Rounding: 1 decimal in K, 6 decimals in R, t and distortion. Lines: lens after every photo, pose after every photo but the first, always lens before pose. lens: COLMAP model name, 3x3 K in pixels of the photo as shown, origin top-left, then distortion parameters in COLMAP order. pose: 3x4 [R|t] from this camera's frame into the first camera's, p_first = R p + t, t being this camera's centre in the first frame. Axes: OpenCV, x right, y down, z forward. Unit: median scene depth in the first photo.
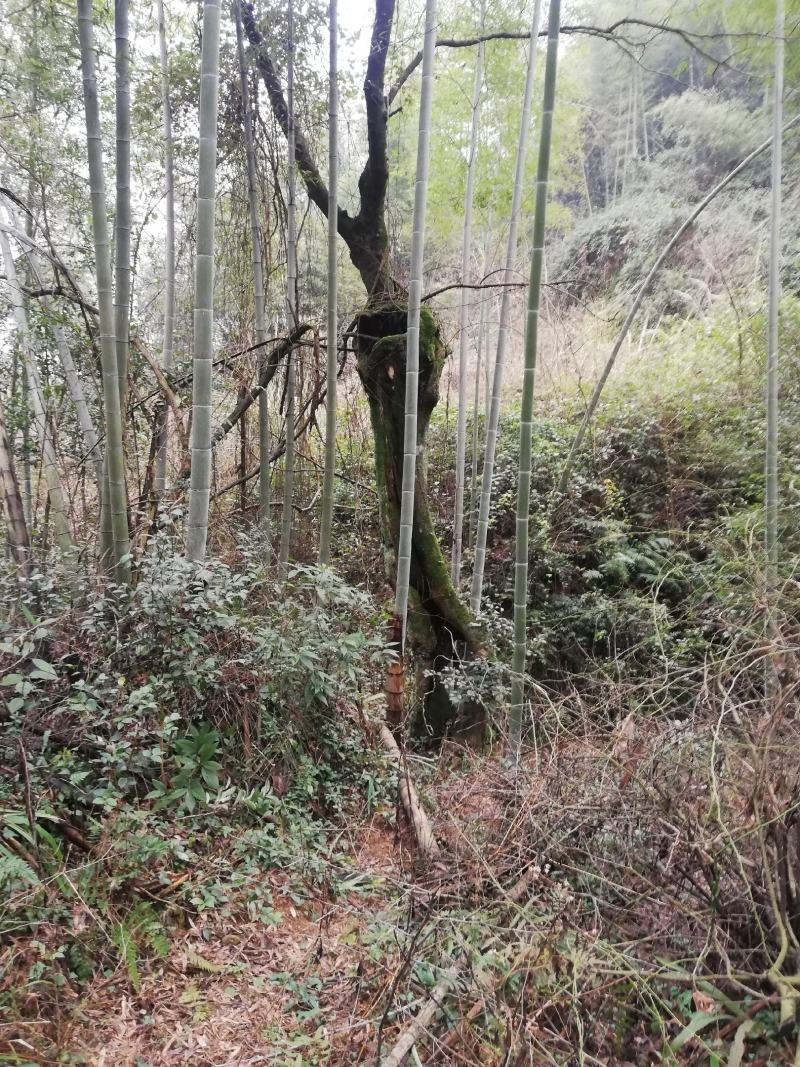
lens RADIAL K [[793.6, 0, 400.0], [0, 793.6, 533.5], [0, 0, 1]] dist [0.028850, -0.045185]
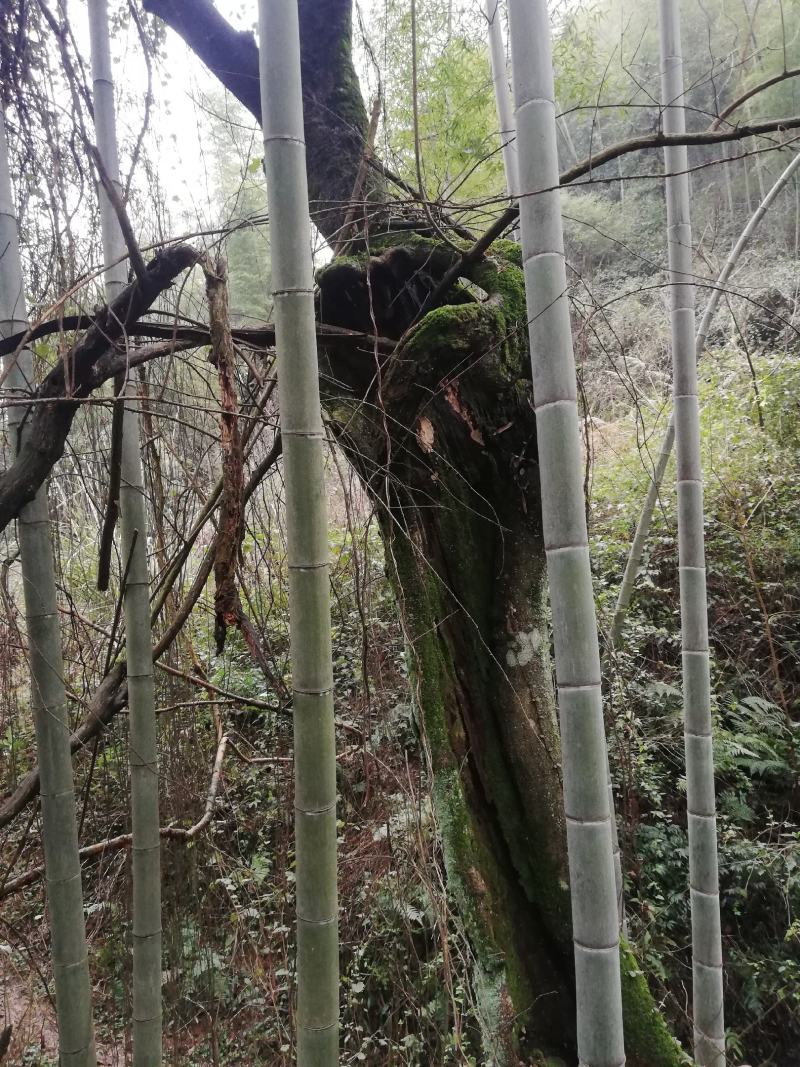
lens RADIAL K [[796.9, 0, 400.4], [0, 796.9, 536.9], [0, 0, 1]] dist [0.050005, -0.054981]
pose [[0.980347, -0.093616, 0.173656, -0.084289], [0.118900, 0.982783, -0.141422, -0.105541], [-0.157427, 0.159290, 0.974599, 0.637686]]
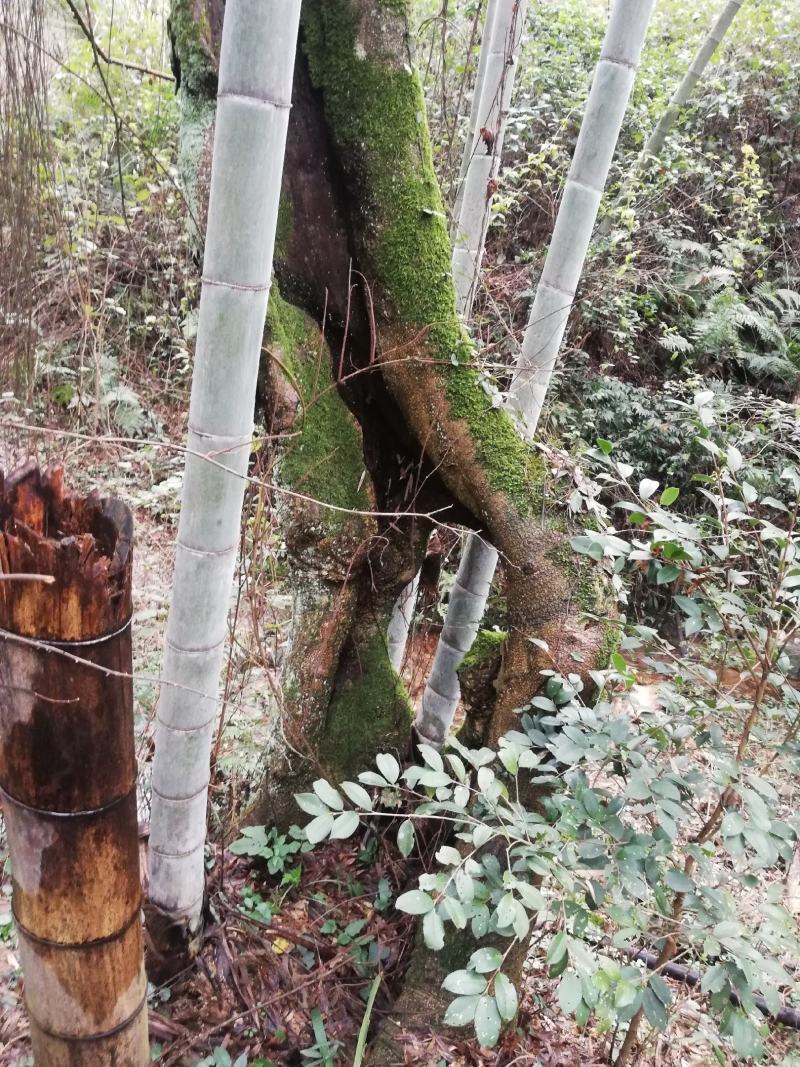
lens RADIAL K [[793.6, 0, 400.0], [0, 793.6, 533.5], [0, 0, 1]] dist [0.028850, -0.045185]
pose [[0.990080, 0.080037, 0.115480, 0.021797], [-0.110939, 0.949669, 0.292952, 0.056105], [-0.086221, -0.302858, 0.949128, 0.733725]]
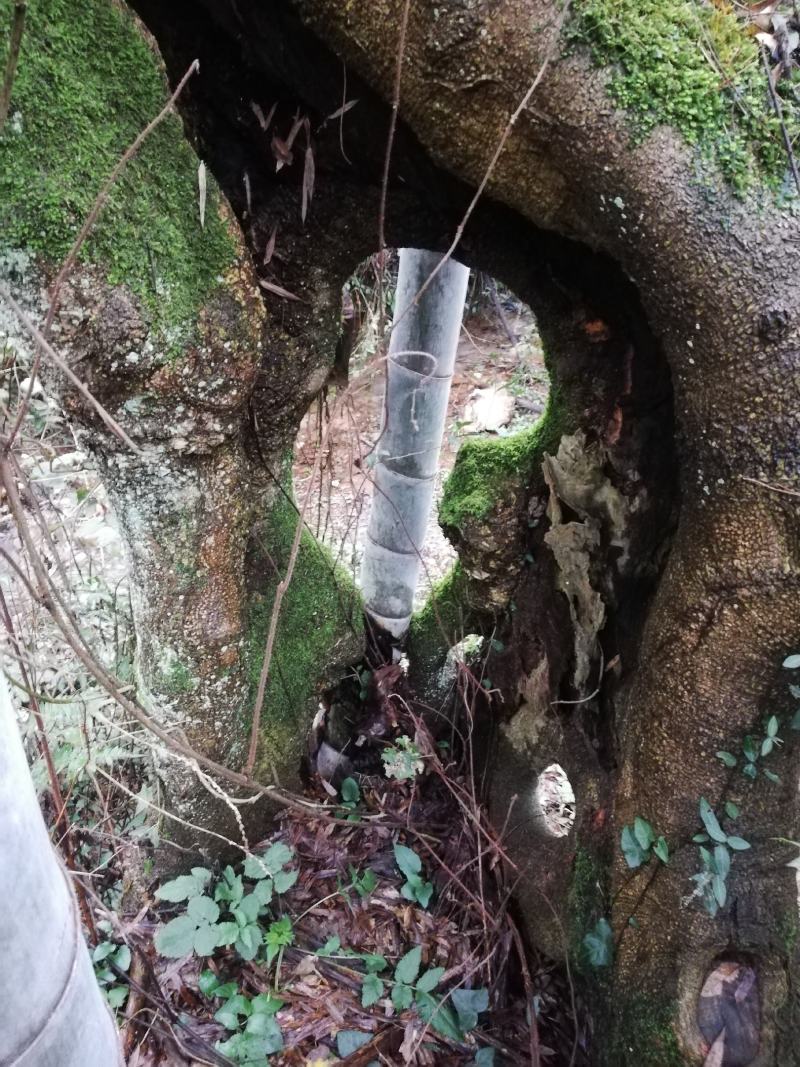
lens RADIAL K [[793.6, 0, 400.0], [0, 793.6, 533.5], [0, 0, 1]] dist [0.028850, -0.045185]
pose [[0.880390, -0.286865, 0.377653, 0.009437], [0.006594, 0.803643, 0.595075, 0.093182], [-0.474205, -0.521408, 0.709411, 0.885705]]
